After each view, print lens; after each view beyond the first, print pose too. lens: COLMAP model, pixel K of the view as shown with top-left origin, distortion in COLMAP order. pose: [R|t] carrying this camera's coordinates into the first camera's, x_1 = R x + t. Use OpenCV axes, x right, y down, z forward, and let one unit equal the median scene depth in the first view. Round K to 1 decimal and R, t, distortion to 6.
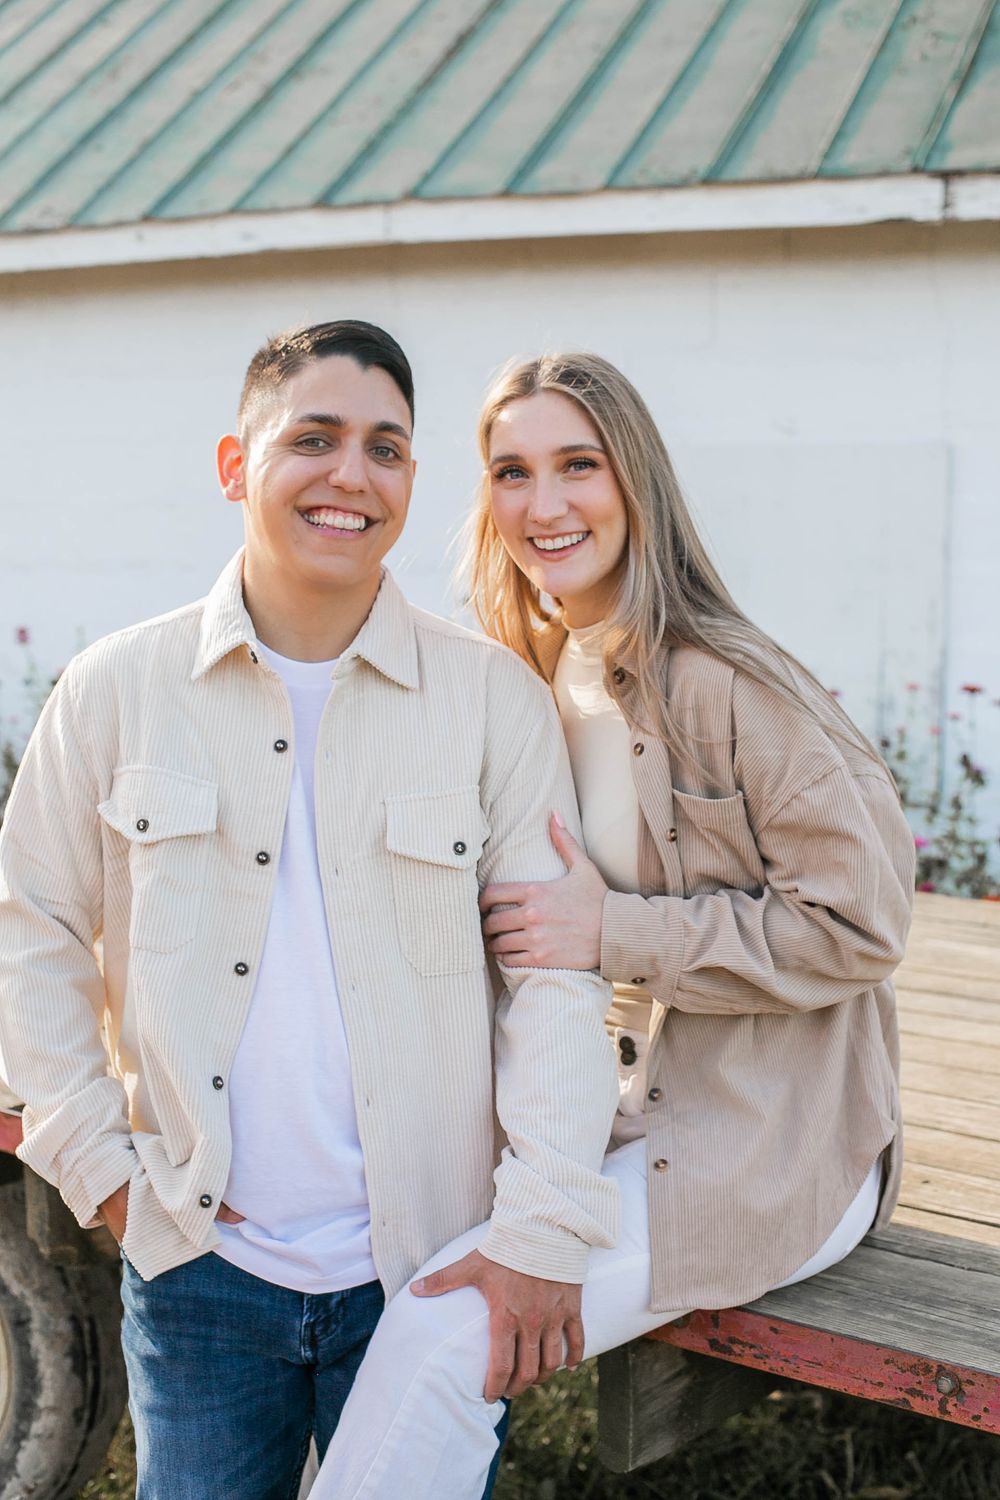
lens RADIAL K [[2201.5, 0, 500.0], [0, 2201.5, 750.0], [0, 0, 1]] dist [-0.025301, -0.140842]
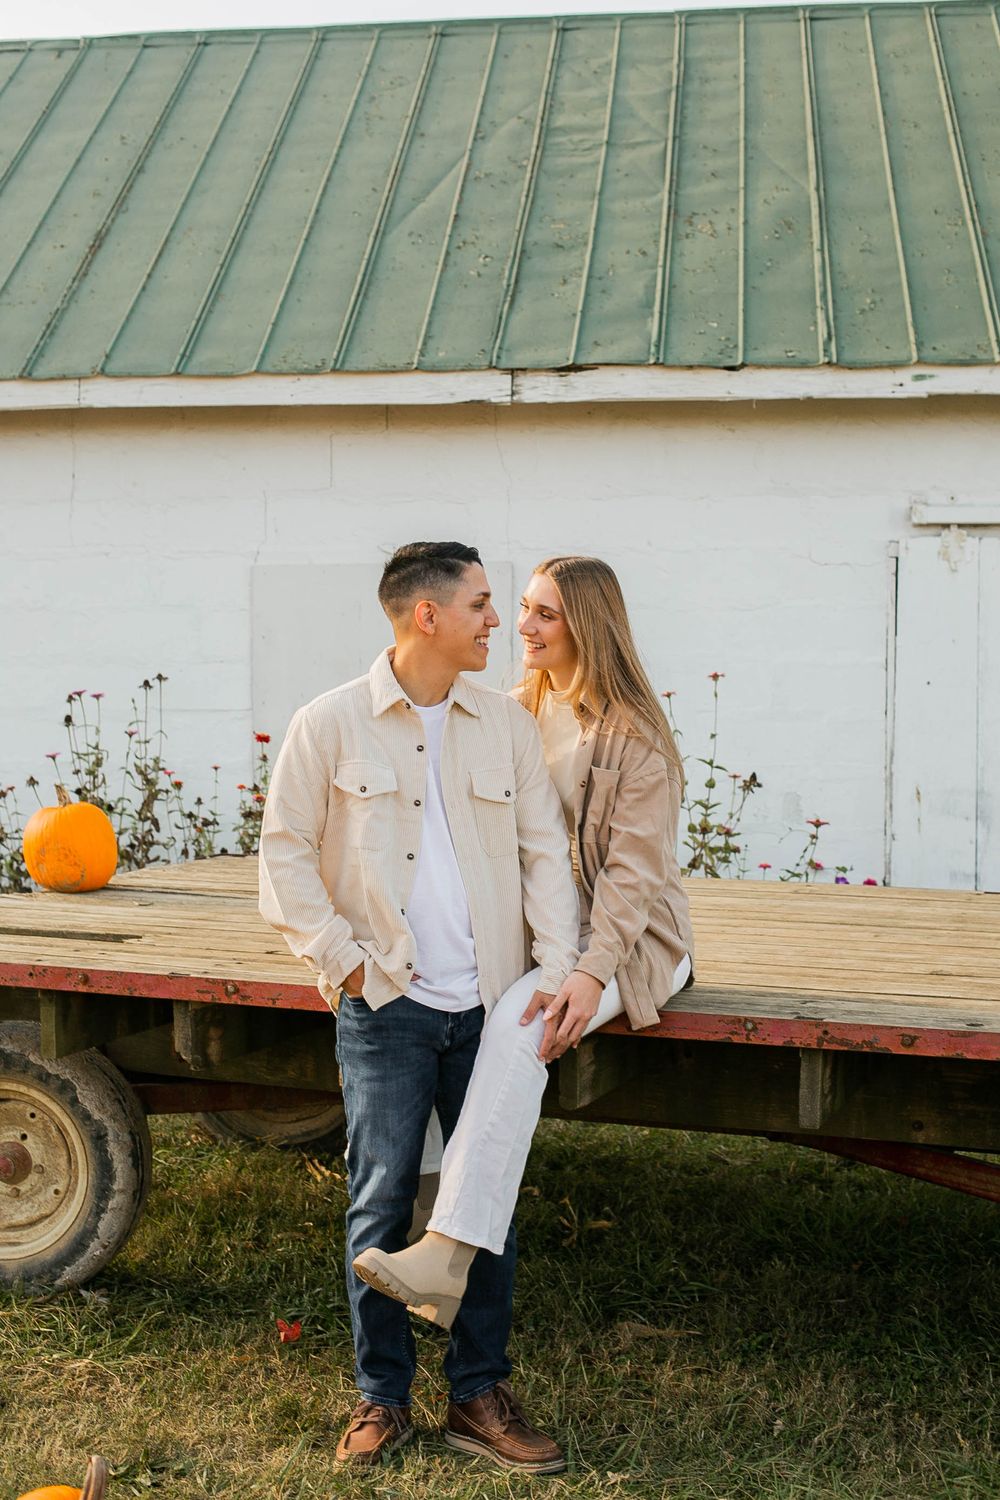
lens RADIAL K [[2166.2, 0, 500.0], [0, 2166.2, 750.0], [0, 0, 1]] dist [-0.006684, 0.004396]
pose [[0.959760, -0.032238, 0.278965, -0.588668], [0.041824, 0.998719, -0.028476, 0.059956], [-0.277689, 0.038998, 0.959879, -0.954293]]
